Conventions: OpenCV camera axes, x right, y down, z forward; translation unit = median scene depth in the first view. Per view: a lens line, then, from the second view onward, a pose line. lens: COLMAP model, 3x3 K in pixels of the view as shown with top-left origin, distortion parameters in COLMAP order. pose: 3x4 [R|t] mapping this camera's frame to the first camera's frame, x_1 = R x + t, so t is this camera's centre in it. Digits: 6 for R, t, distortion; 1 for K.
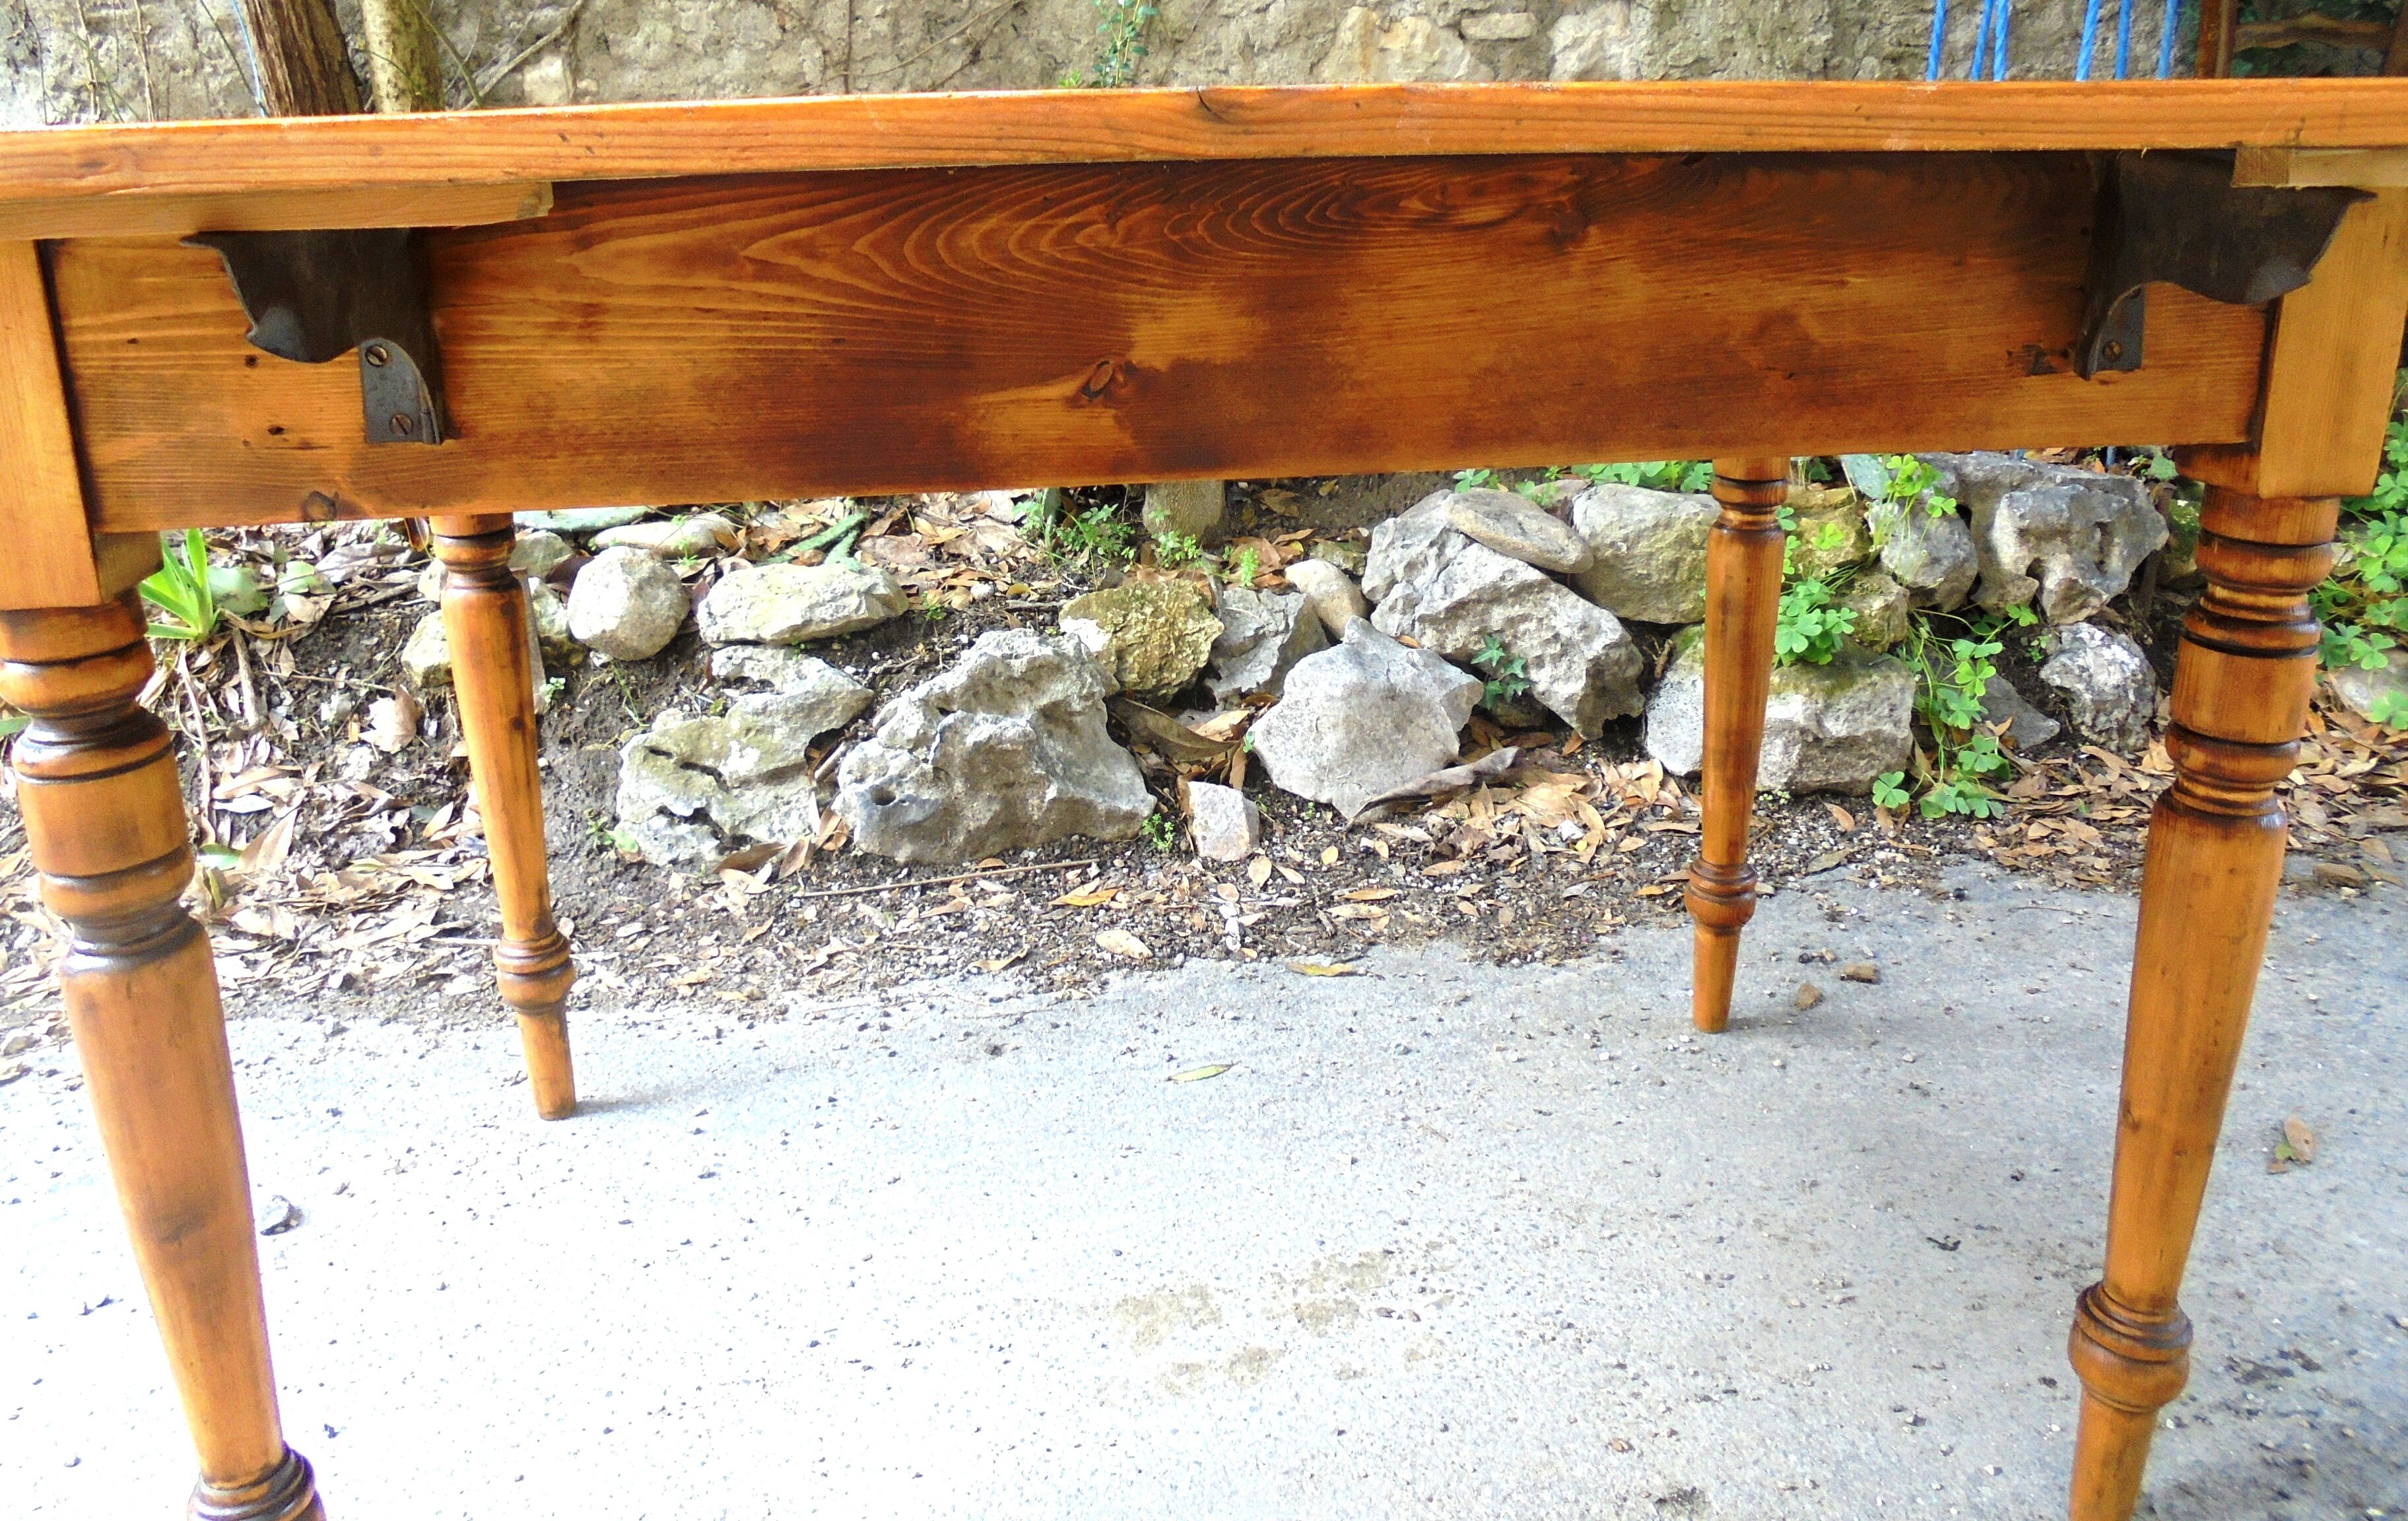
lens RADIAL K [[1848.4, 0, 1202.6], [0, 1848.4, 604.0], [0, 0, 1]] dist [-0.122581, 0.061504]
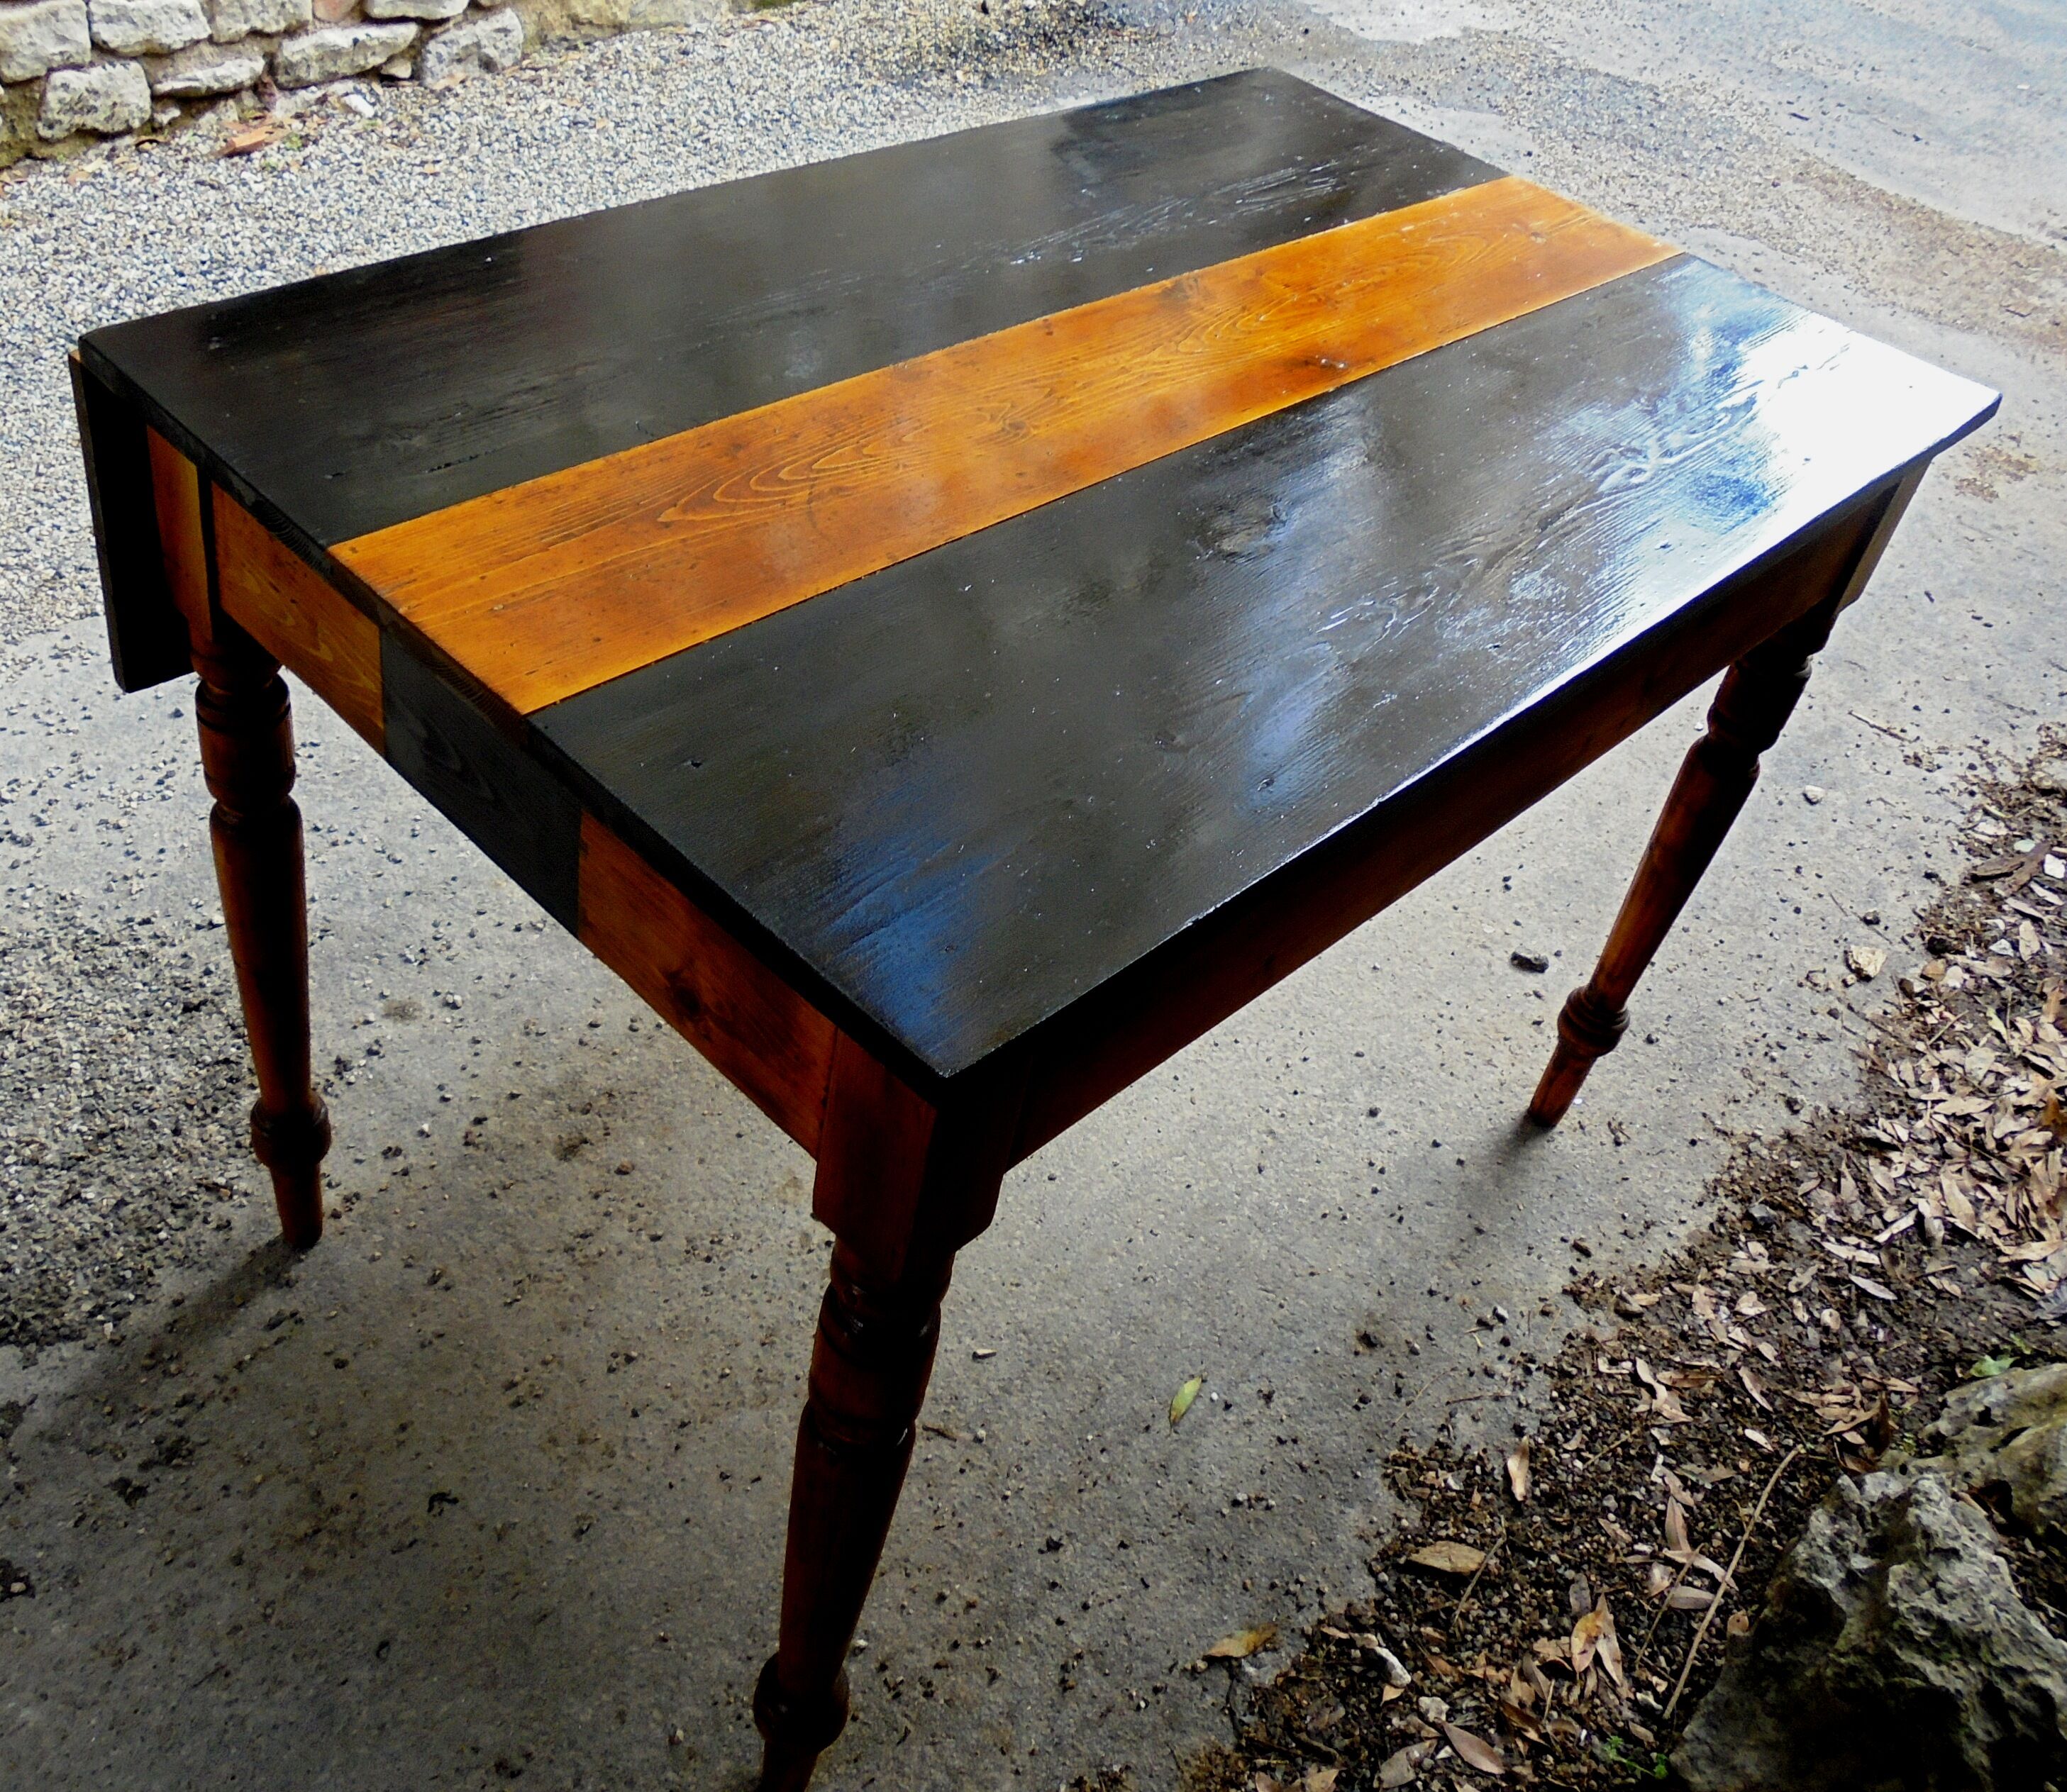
lens RADIAL K [[1989.8, 0, 960.0], [0, 1989.8, 799.0], [0, 0, 1]] dist [-0.157433, 0.160623]
pose [[-0.782277, 0.313098, -0.538528, 0.438078], [-0.300643, 0.567394, 0.766601, -0.542321], [0.545579, 0.761600, -0.349729, 0.836804]]
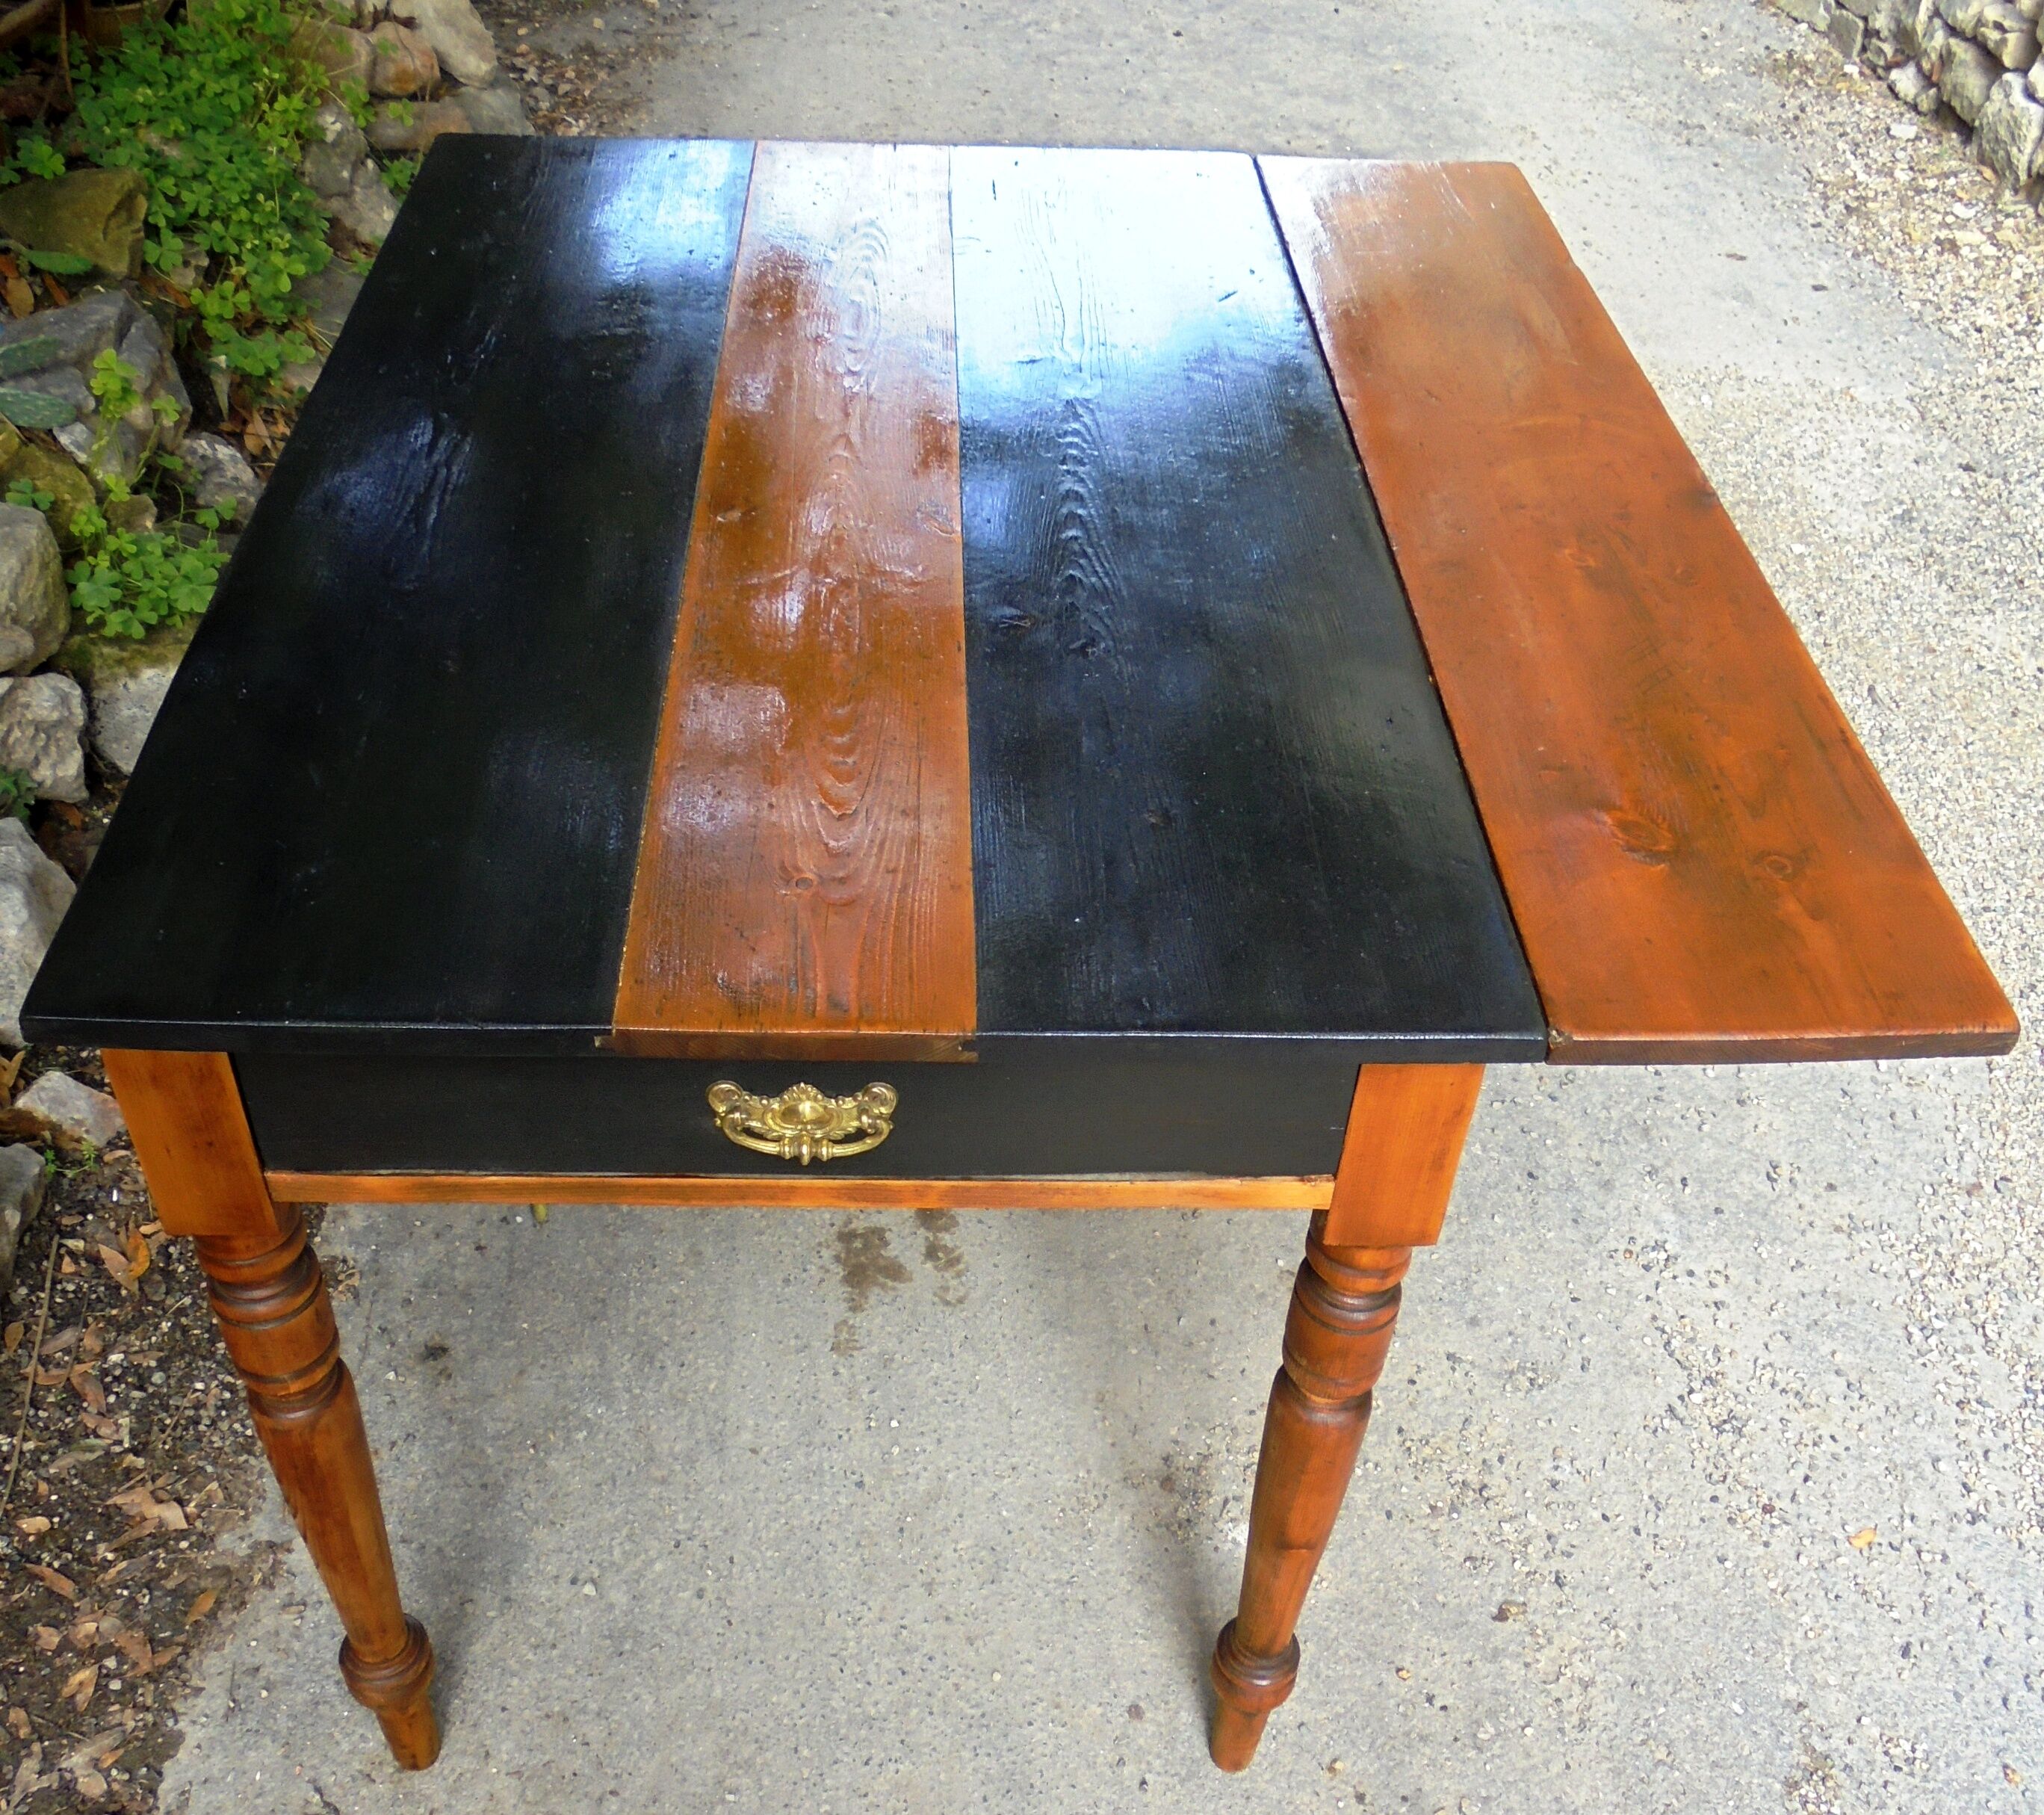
lens RADIAL K [[2101.4, 0, 1027.1], [0, 2101.4, 945.5], [0, 0, 1]] dist [-0.142793, 0.131655]
pose [[0.077663, -0.643572, 0.761435, -0.652321], [0.233353, 0.754261, 0.613708, -0.436249], [-0.969286, 0.130020, 0.208758, 0.347030]]
